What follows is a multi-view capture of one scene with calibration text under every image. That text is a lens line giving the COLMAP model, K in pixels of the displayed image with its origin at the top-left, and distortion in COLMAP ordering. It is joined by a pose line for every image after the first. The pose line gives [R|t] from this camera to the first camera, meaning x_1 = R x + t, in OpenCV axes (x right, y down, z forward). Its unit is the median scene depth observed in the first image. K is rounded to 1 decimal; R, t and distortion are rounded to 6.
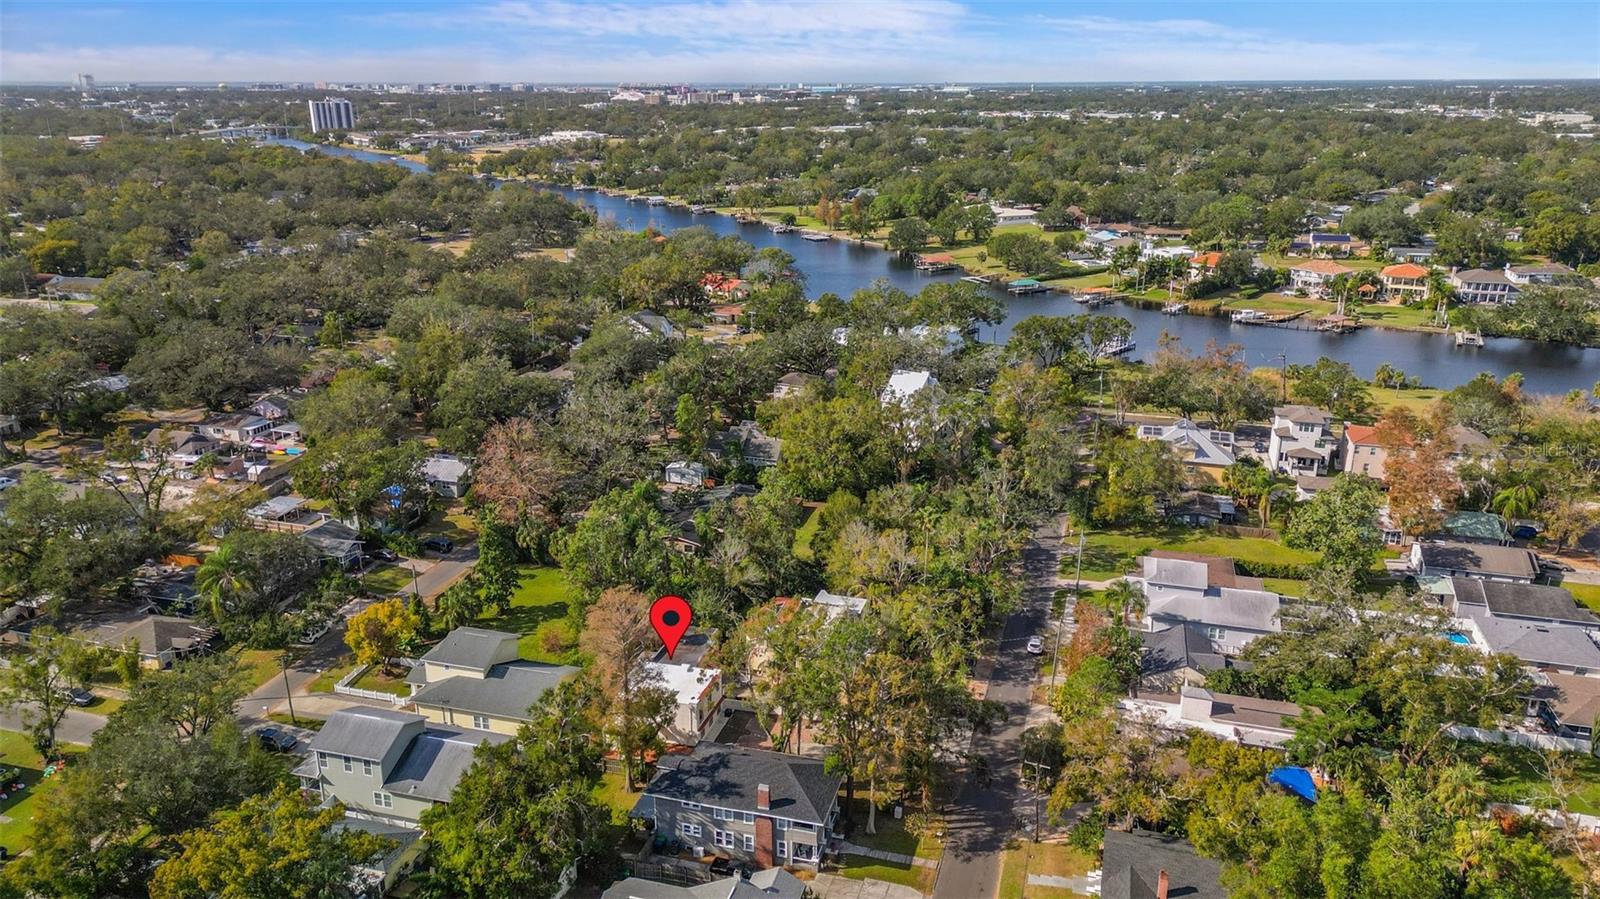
lens RADIAL K [[1141.6, 0, 807.0], [0, 1141.6, 454.3], [0, 0, 1]] dist [0.060371, -0.050930]
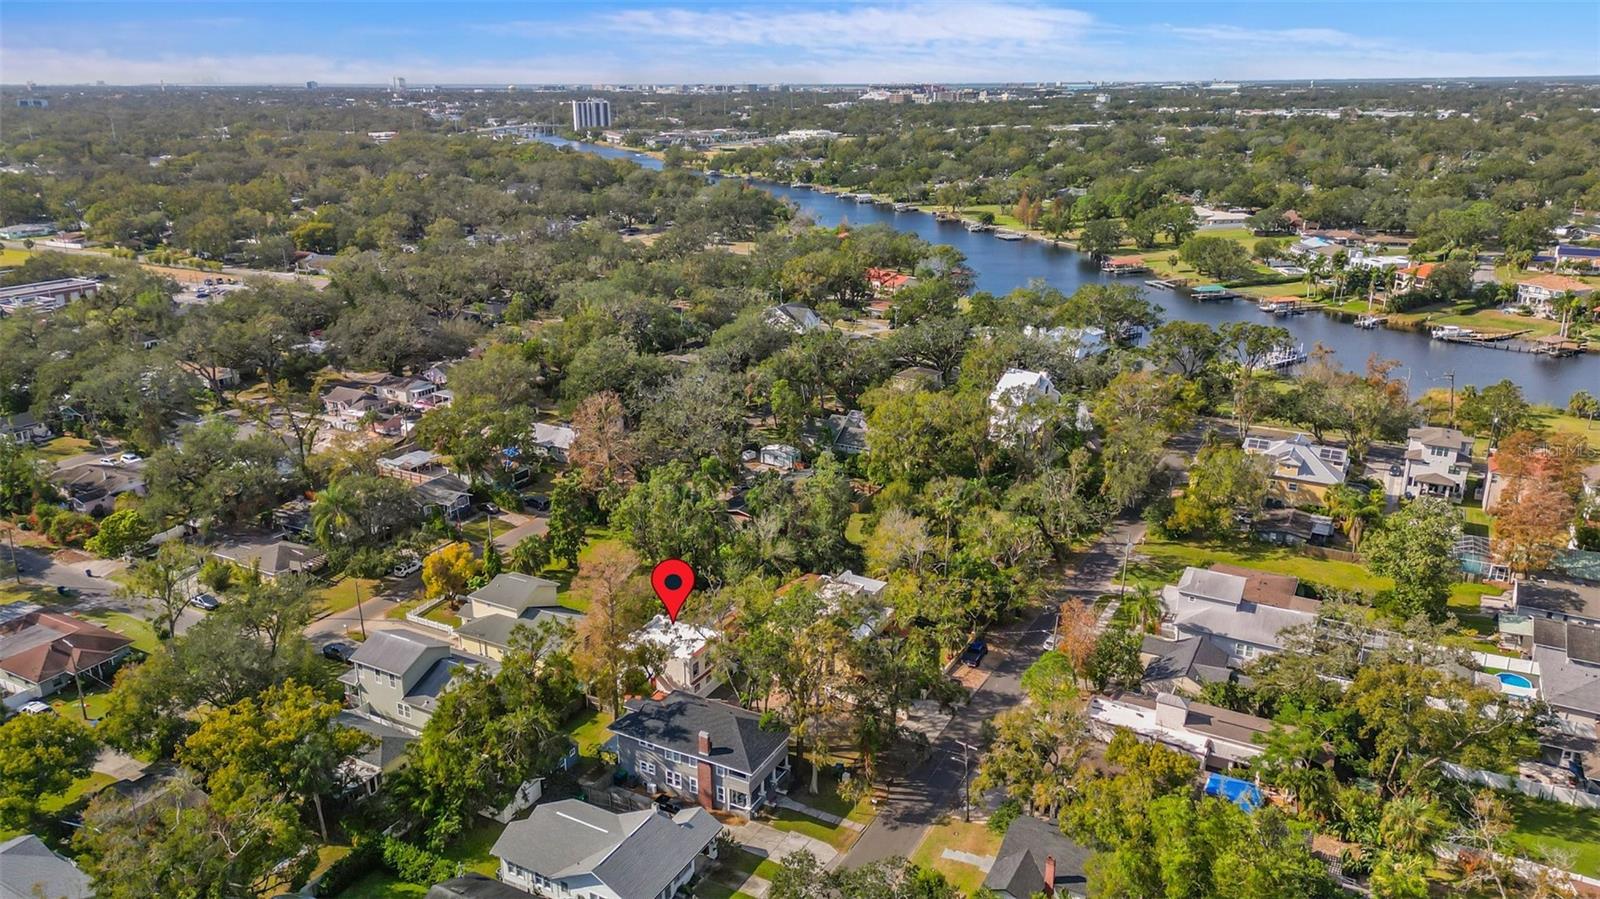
lens RADIAL K [[1141.6, 0, 796.7], [0, 1141.6, 452.2], [0, 0, 1]] dist [0.060371, -0.050930]
pose [[0.975610, 0.065652, -0.209463, 0.113472], [-0.065801, 0.997813, 0.006266, 0.005117], [0.209417, 0.007670, 0.977796, -0.018472]]
